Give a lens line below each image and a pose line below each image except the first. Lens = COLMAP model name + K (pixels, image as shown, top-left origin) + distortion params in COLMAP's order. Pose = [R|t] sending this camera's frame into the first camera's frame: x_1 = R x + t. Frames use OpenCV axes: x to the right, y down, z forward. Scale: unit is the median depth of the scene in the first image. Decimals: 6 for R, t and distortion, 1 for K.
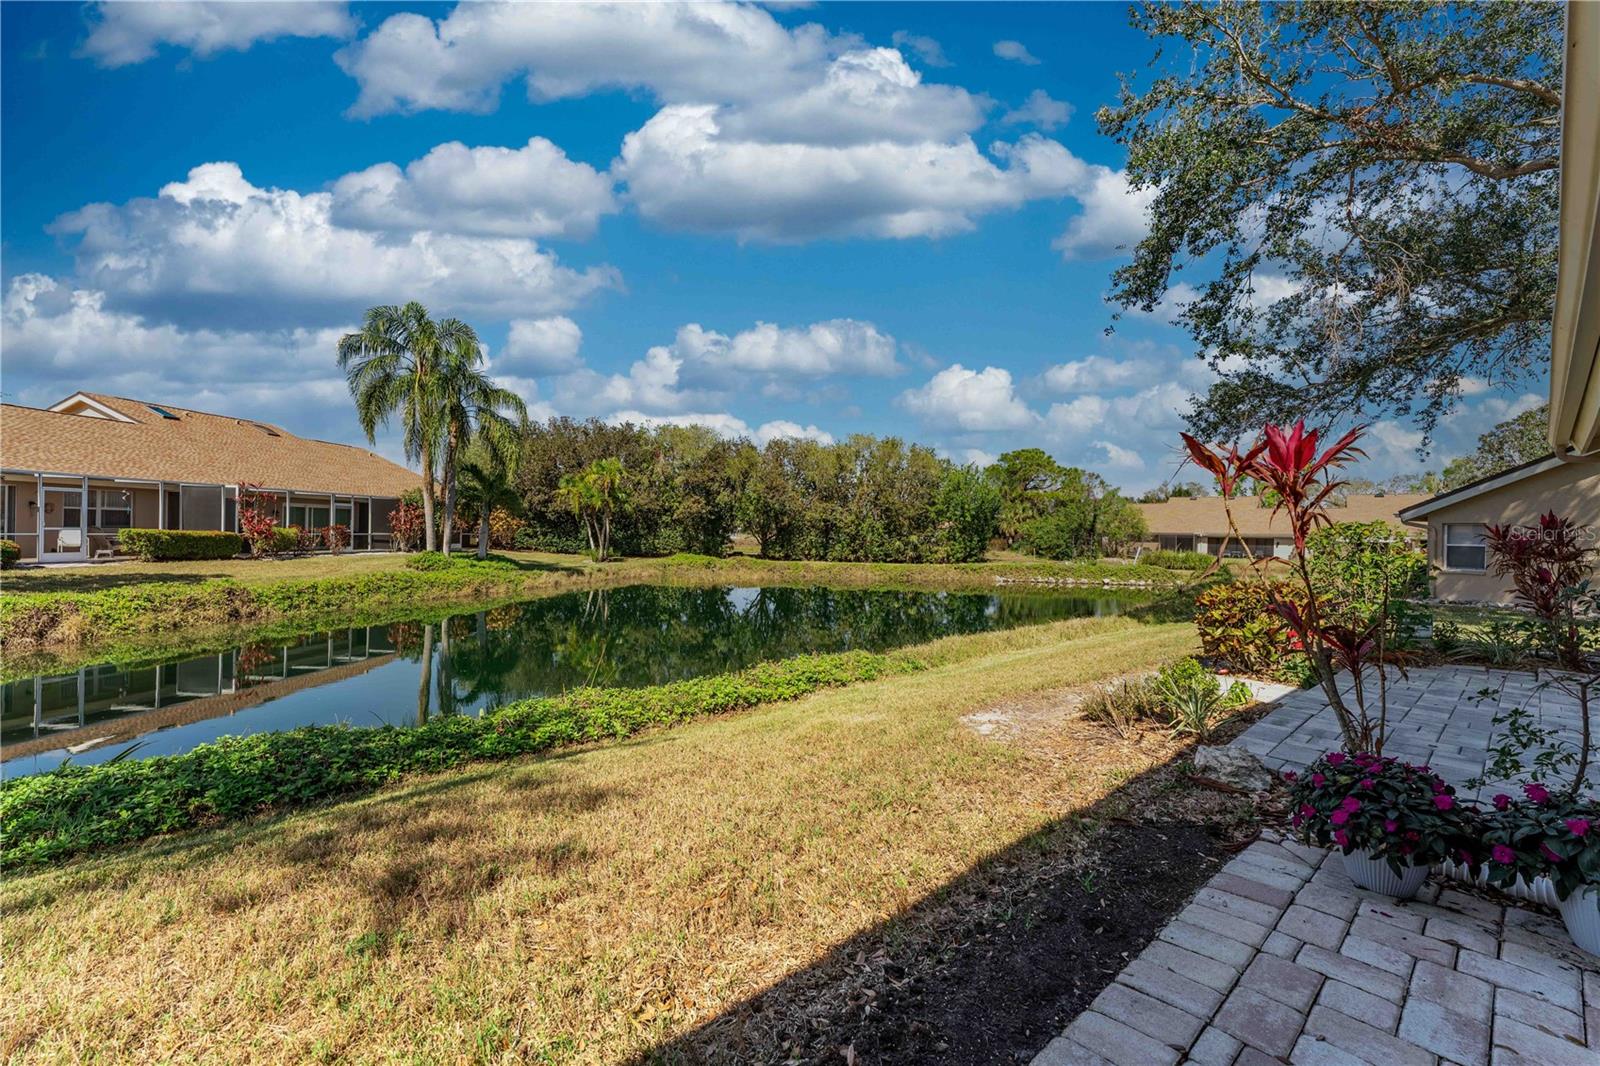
lens RADIAL K [[634.8, 0, 797.2], [0, 634.8, 535.4], [0, 0, 1]] dist [0.000348, 0.000102]
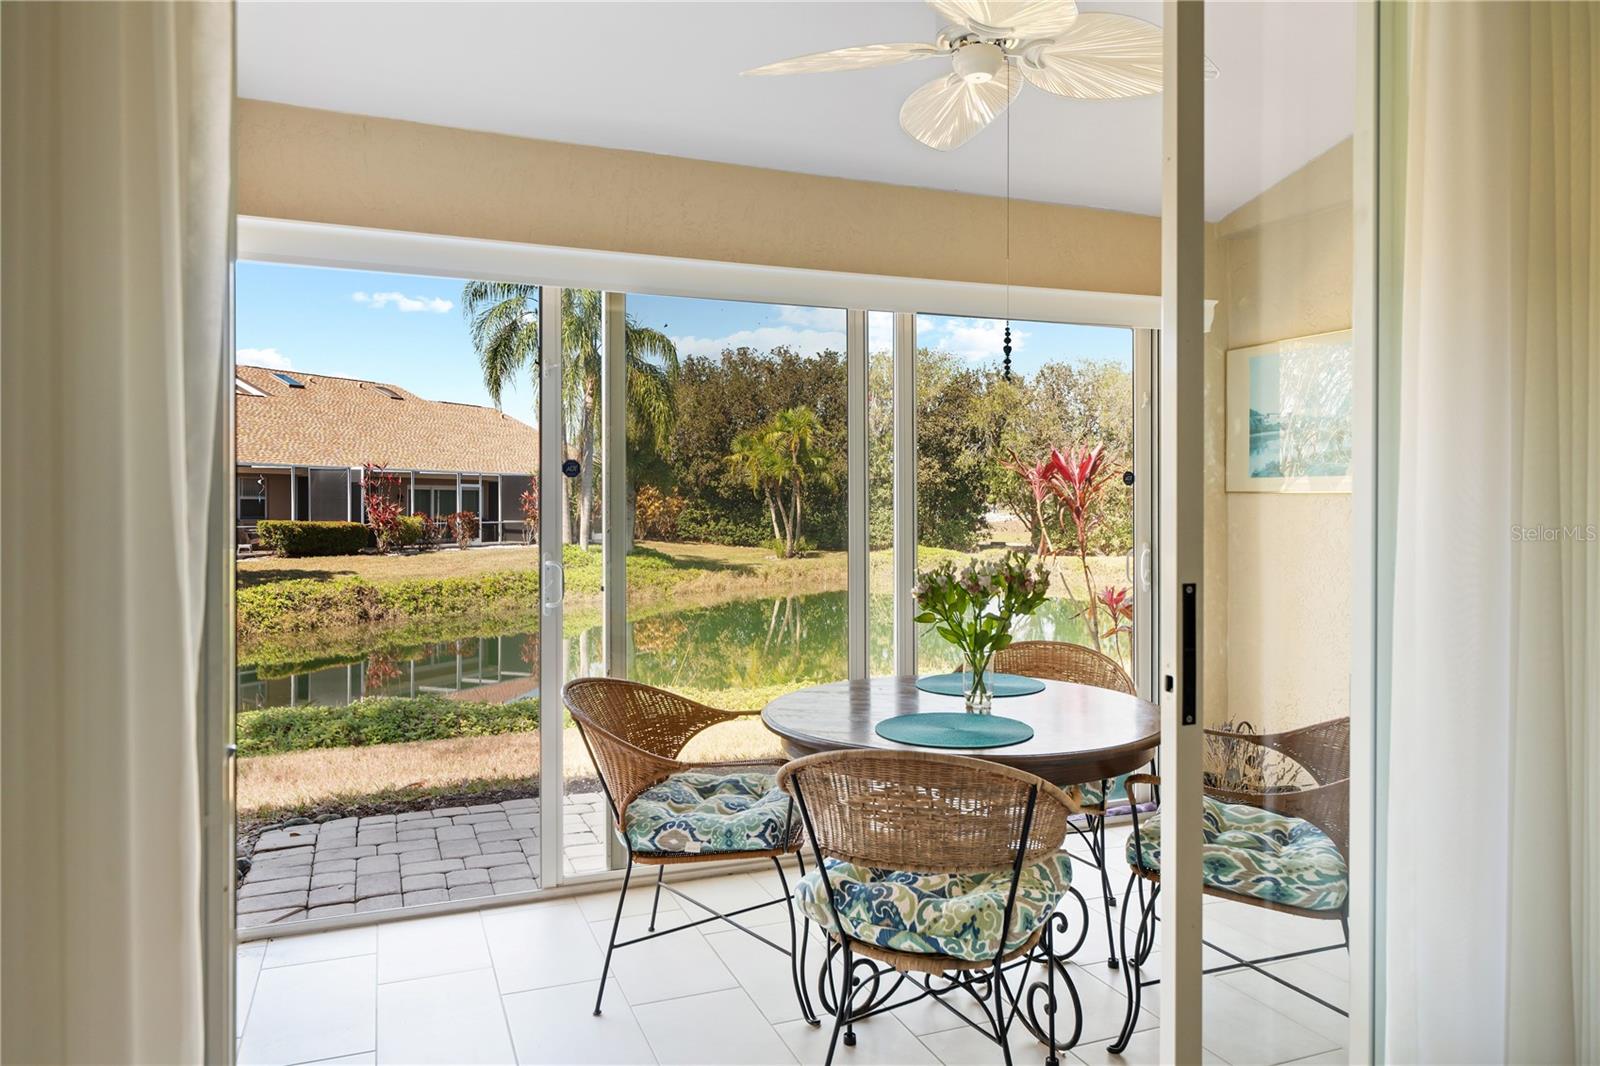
lens RADIAL K [[1064.4, 0, 794.4], [0, 1064.4, 512.6], [0, 0, 1]] dist [-0.001290, -0.000311]
pose [[0.944995, -0.013964, -0.326787, 0.115910], [0.013534, 0.999902, -0.003592, -0.004979], [0.326805, -0.001029, 0.945091, -0.141695]]
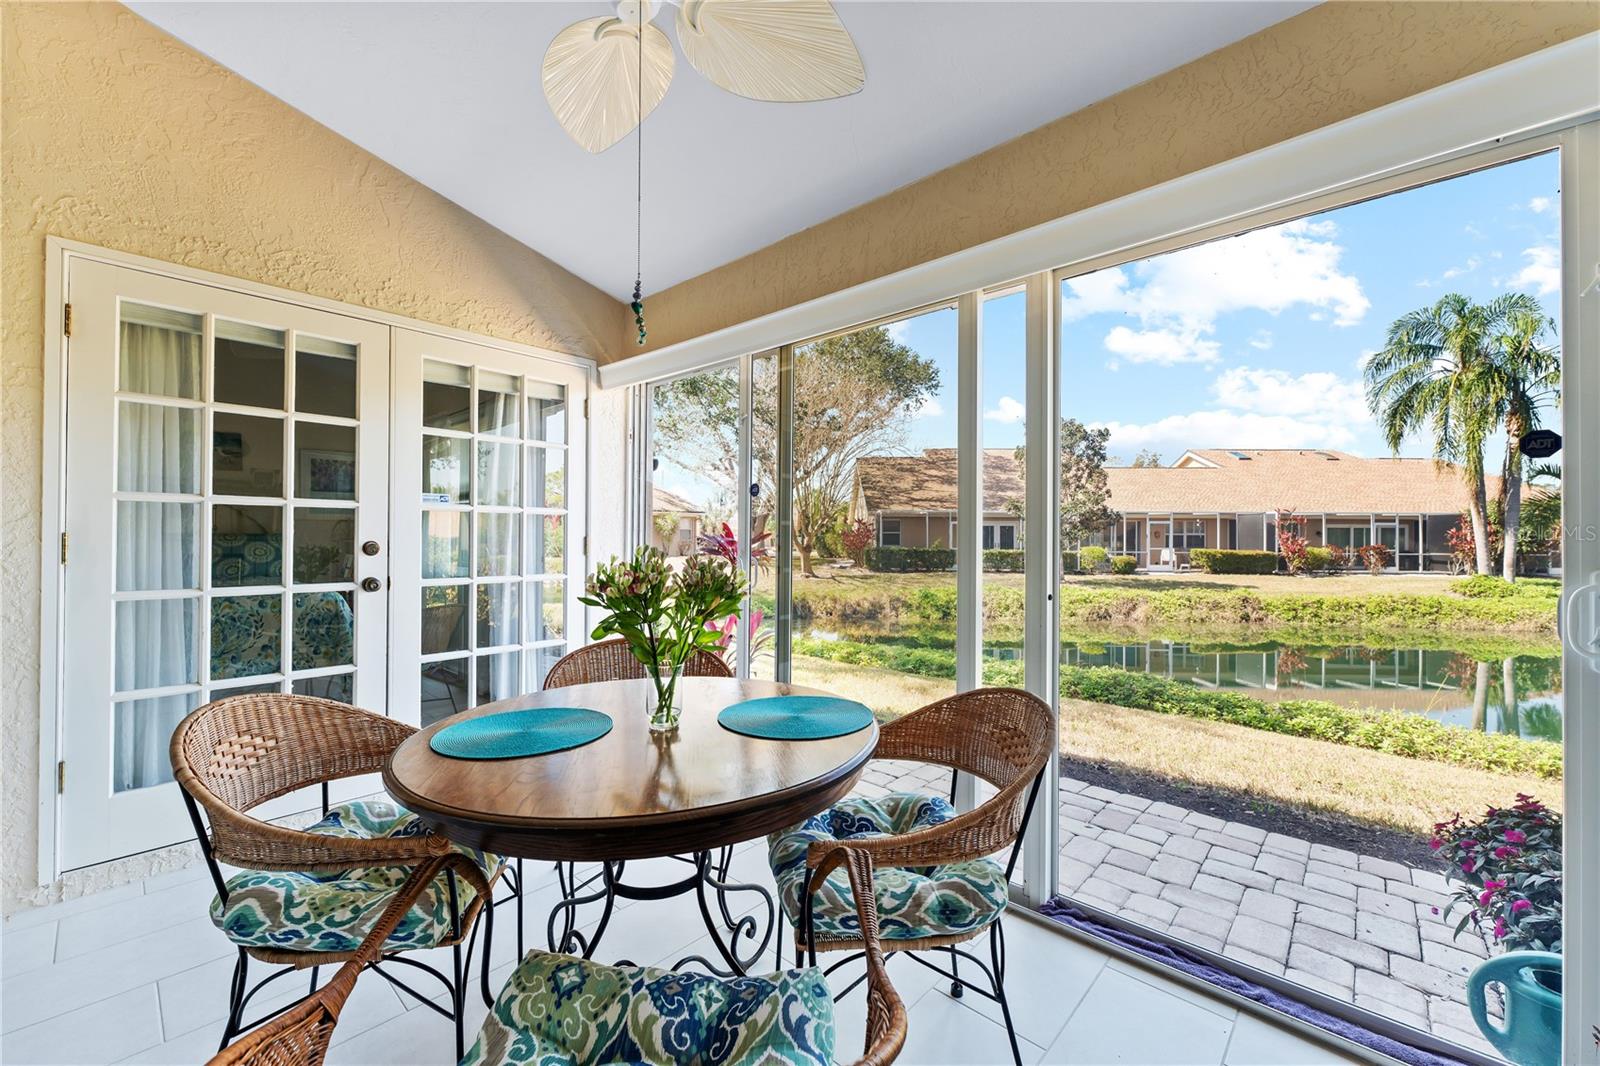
lens RADIAL K [[634.8, 0, 797.2], [0, 634.8, 535.4], [0, 0, 1]] dist [0.000348, 0.000102]
pose [[0.122398, -0.021004, -0.992259, 0.159450], [-0.009265, 0.999708, -0.022304, -0.000688], [0.992438, 0.011923, 0.122167, -0.016922]]
